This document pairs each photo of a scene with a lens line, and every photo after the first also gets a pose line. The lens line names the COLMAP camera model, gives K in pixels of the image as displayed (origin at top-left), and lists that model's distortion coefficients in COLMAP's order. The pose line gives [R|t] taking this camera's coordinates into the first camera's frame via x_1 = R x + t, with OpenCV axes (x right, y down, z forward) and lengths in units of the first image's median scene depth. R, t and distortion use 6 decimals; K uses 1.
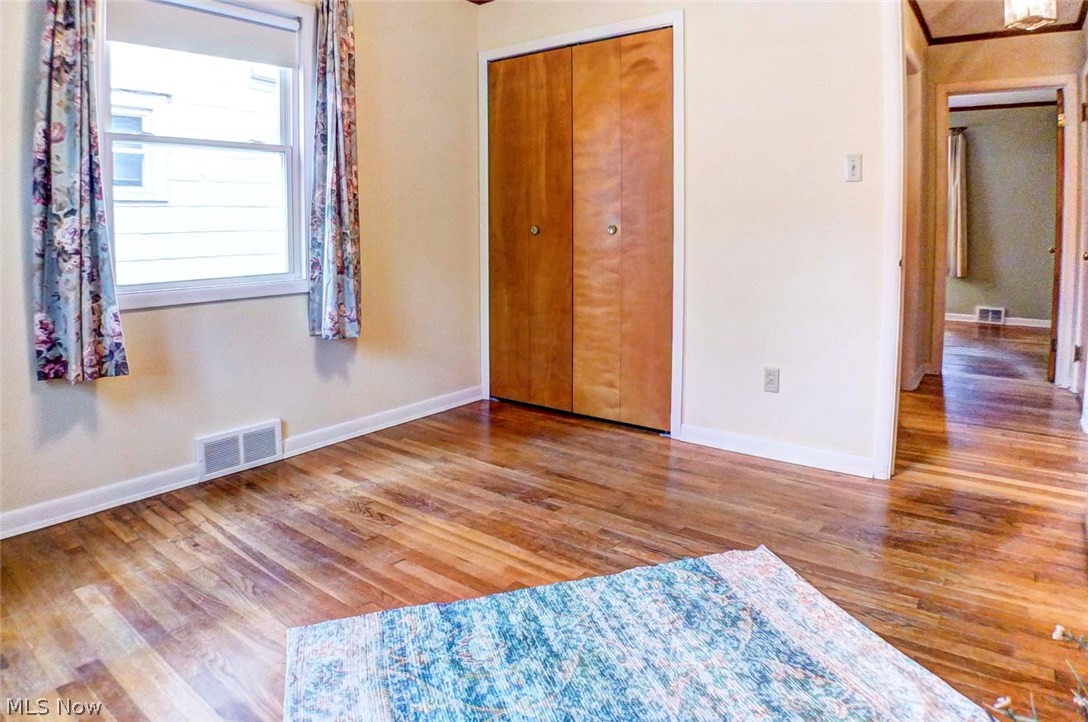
lens RADIAL K [[638.1, 0, 538.8], [0, 638.1, 357.1], [0, 0, 1]] dist [-0.141819, 0.028945]
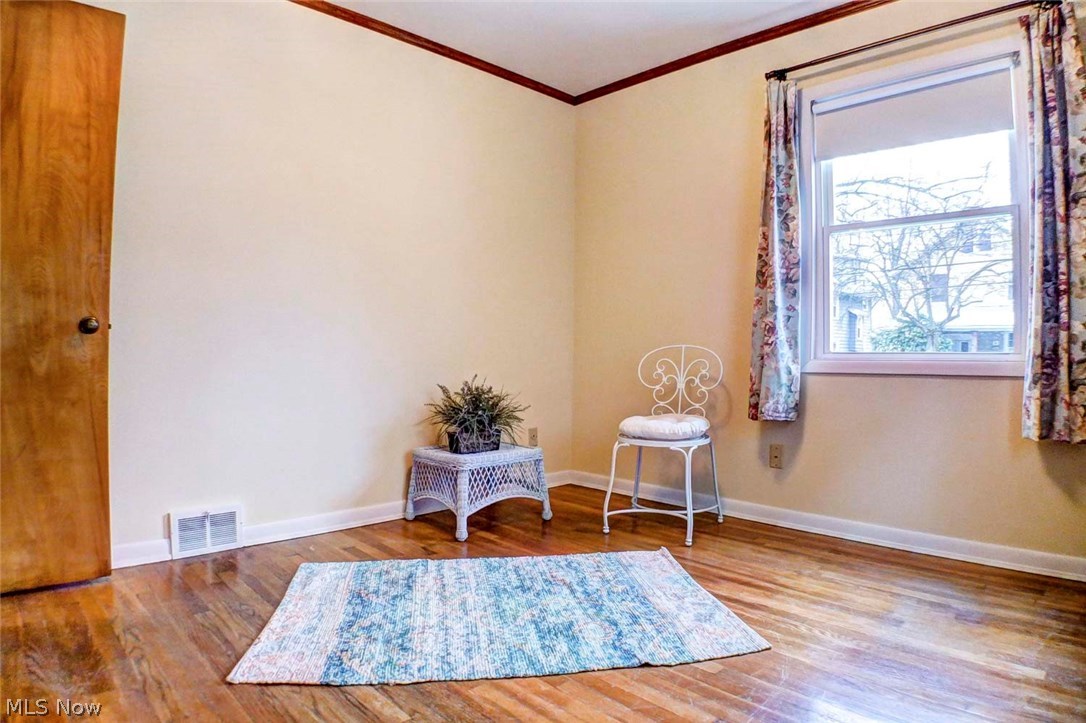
lens RADIAL K [[636.9, 0, 537.8], [0, 636.9, 357.6], [0, 0, 1]] dist [-0.141819, 0.028945]
pose [[-0.989703, -0.013798, 0.142472, -0.134305], [0.016115, 0.978273, 0.206691, -0.267371], [-0.142228, 0.206859, -0.967978, 1.854820]]
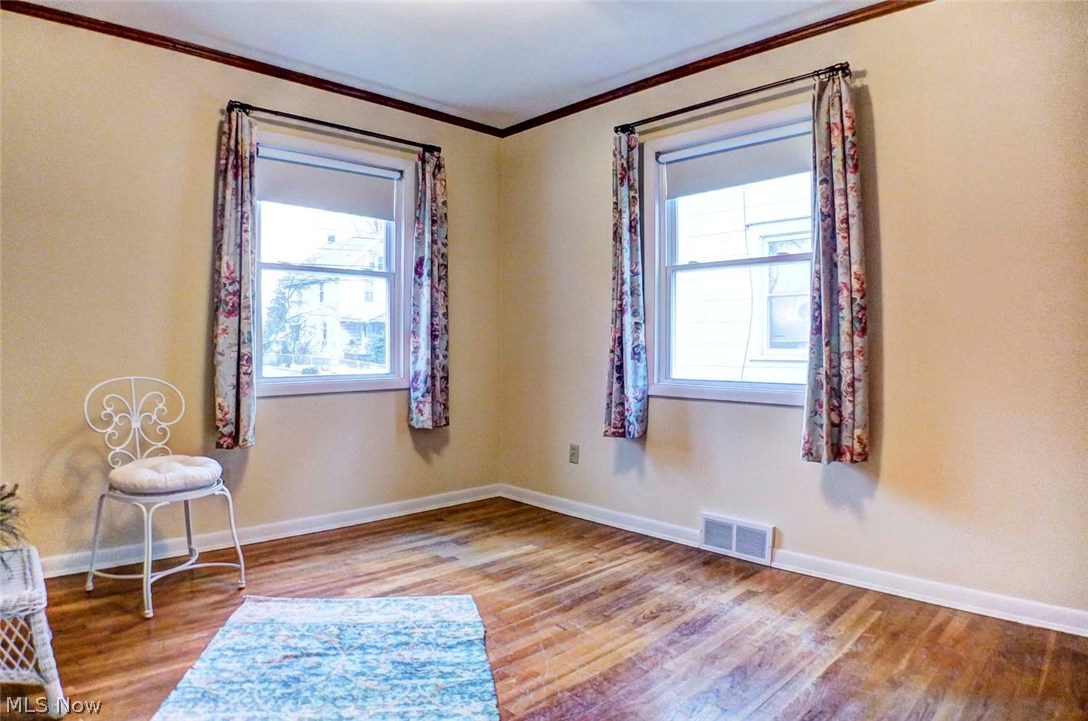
lens RADIAL K [[638.1, 0, 538.8], [0, 638.1, 356.6], [0, 0, 1]] dist [-0.141819, 0.028945]
pose [[-0.143936, 0.016740, -0.989445, 1.032169], [-0.199046, 0.978933, 0.045518, -0.230889], [0.969362, 0.203497, -0.137572, 1.168588]]
